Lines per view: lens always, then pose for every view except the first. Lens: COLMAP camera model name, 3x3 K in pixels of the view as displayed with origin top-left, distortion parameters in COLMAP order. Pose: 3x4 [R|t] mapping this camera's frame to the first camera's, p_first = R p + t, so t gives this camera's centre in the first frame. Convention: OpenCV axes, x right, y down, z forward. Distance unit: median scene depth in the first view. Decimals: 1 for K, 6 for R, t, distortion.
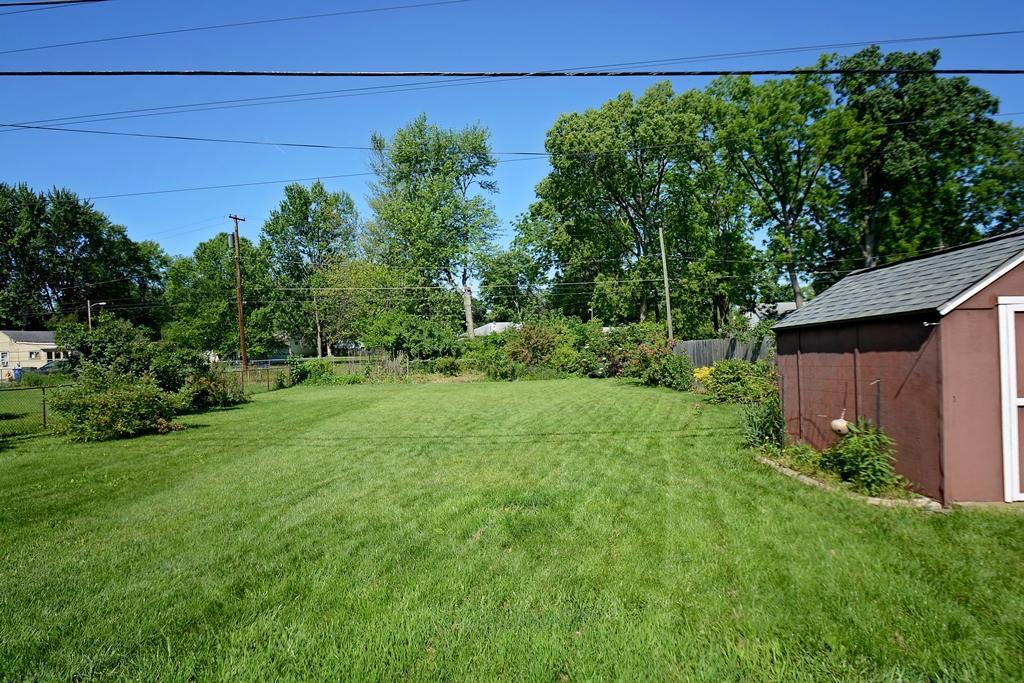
lens RADIAL K [[525.9, 0, 507.1], [0, 525.9, 350.5], [0, 0, 1]] dist [-0.019820, -0.010862]
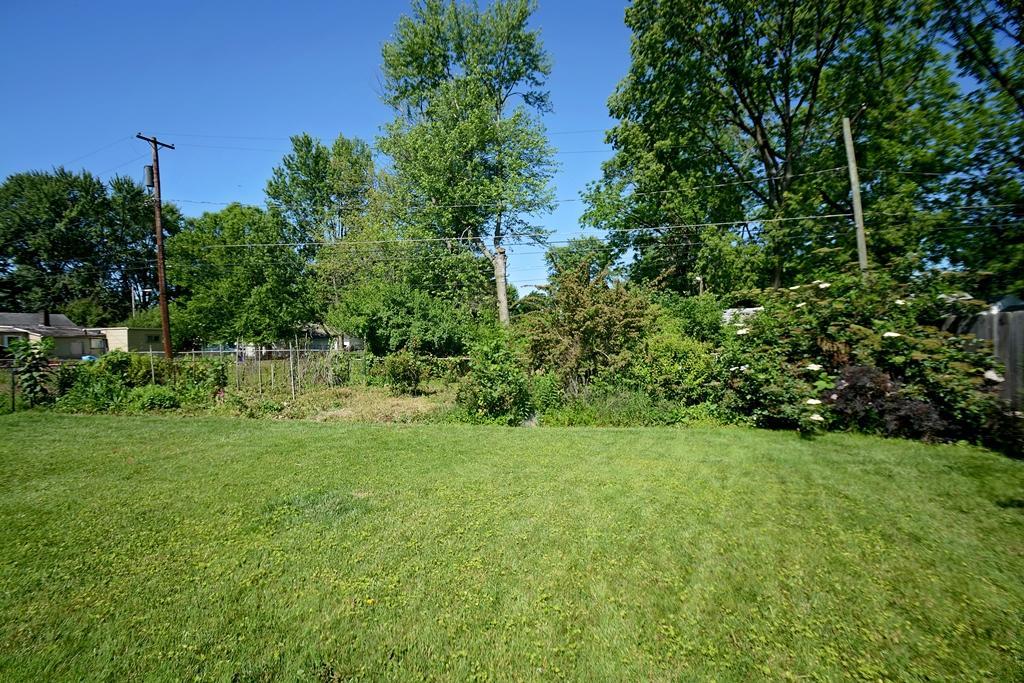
lens RADIAL K [[449.6, 0, 505.5], [0, 449.6, 344.9], [0, 0, 1]] dist [-0.007763, -0.004577]
pose [[0.984170, 0.019358, -0.176165, 0.037018], [-0.020763, 0.999766, -0.006137, 0.005263], [0.176005, 0.009697, 0.984342, 0.494231]]
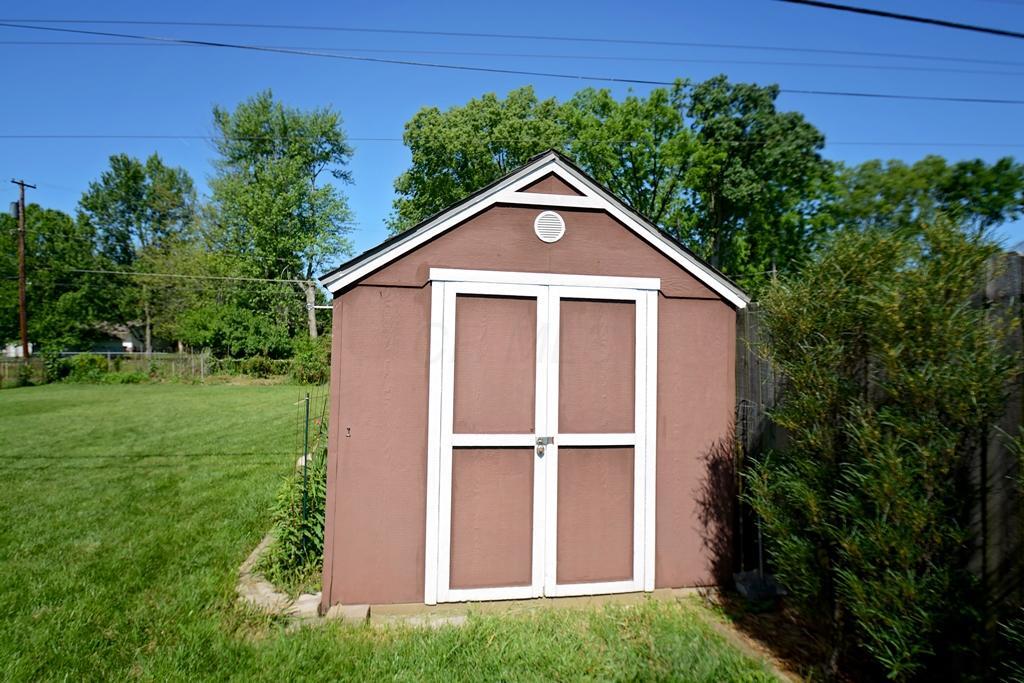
lens RADIAL K [[525.9, 0, 509.0], [0, 525.9, 349.7], [0, 0, 1]] dist [-0.019820, -0.010862]
pose [[0.982105, 0.040647, 0.183894, 0.111236], [-0.038064, 0.999121, -0.017557, 0.000054], [-0.184446, 0.010243, 0.982789, 0.042234]]
